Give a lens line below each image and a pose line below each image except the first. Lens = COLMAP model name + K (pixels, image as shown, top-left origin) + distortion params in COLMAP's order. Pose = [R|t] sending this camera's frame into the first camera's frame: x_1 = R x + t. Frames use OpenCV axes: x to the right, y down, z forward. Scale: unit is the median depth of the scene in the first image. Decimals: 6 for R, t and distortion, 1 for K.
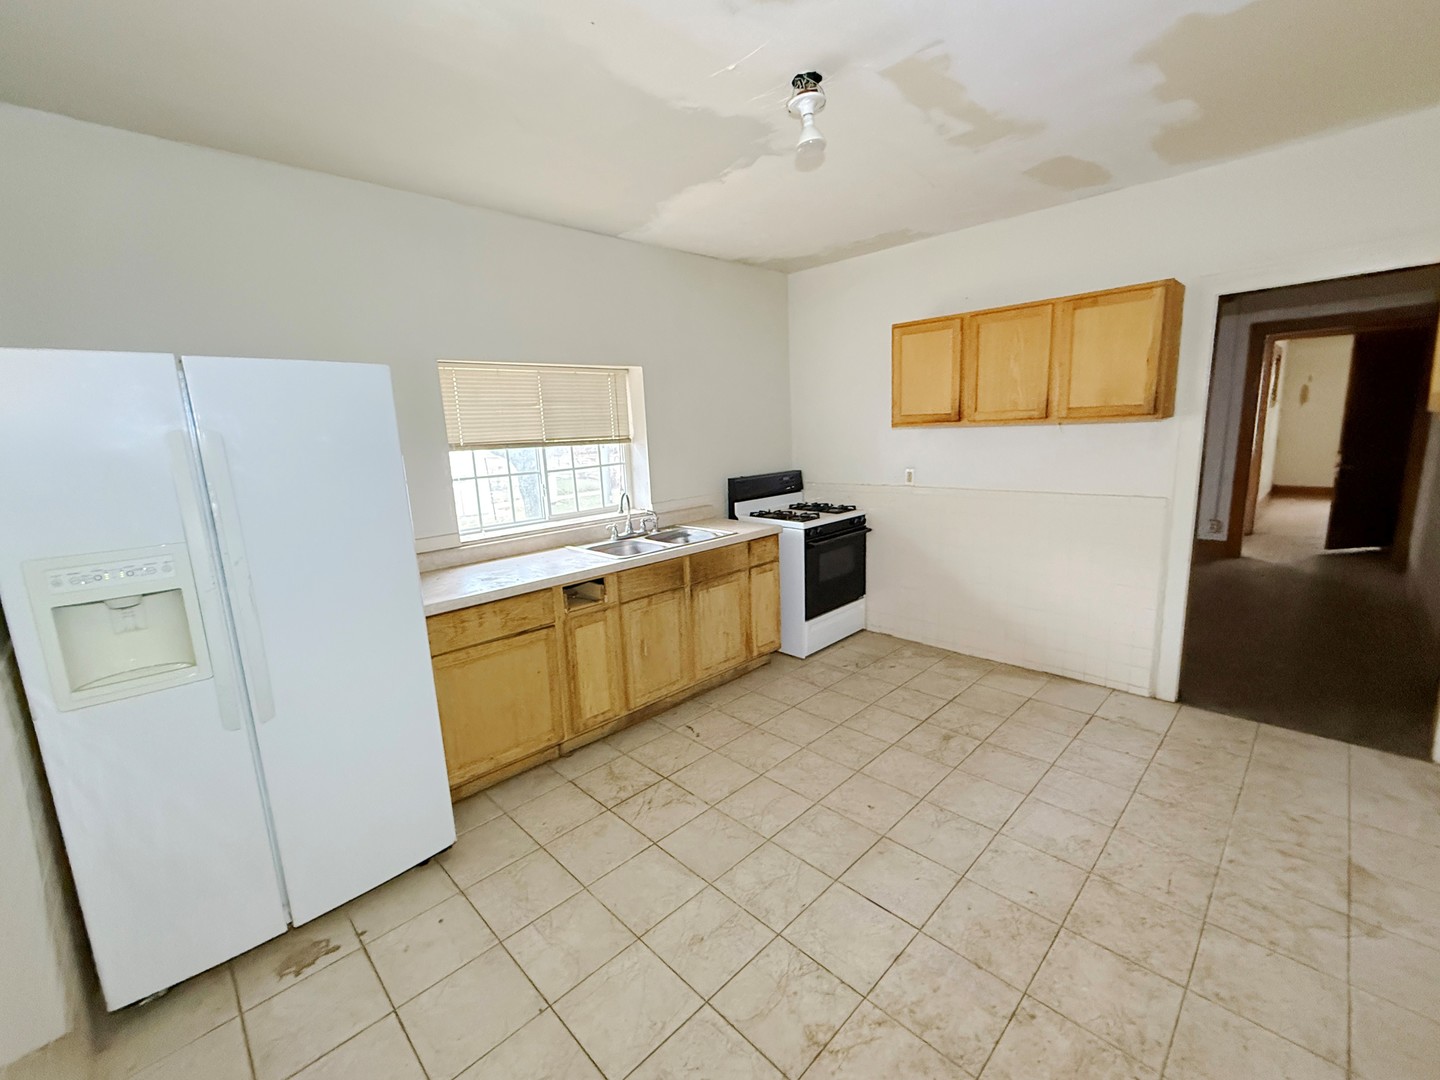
lens RADIAL K [[604.1, 0, 720.0], [0, 604.1, 540.0], [0, 0, 1]] dist [-0.000406, -0.000509]
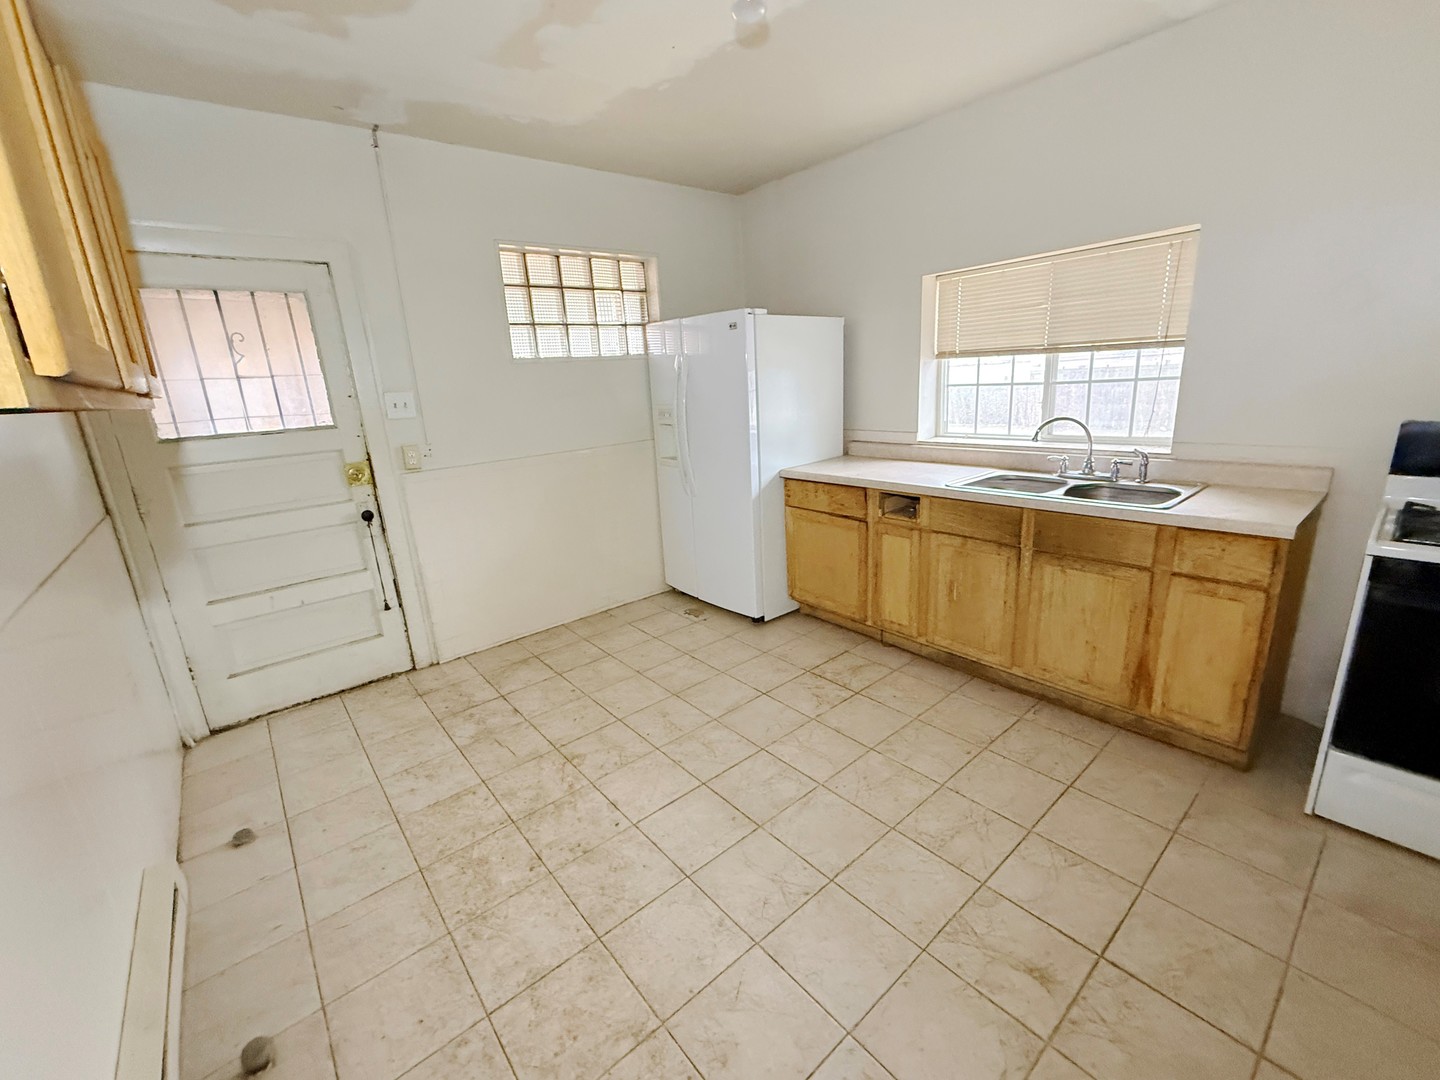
lens RADIAL K [[600.4, 0, 715.8], [0, 600.4, 535.6], [0, 0, 1]] dist [-0.000954, -0.000411]
pose [[-0.077612, 0.308078, -0.948190, 0.845806], [-0.122627, 0.940888, 0.315742, -0.160169], [0.989413, 0.140779, -0.035246, 0.778433]]
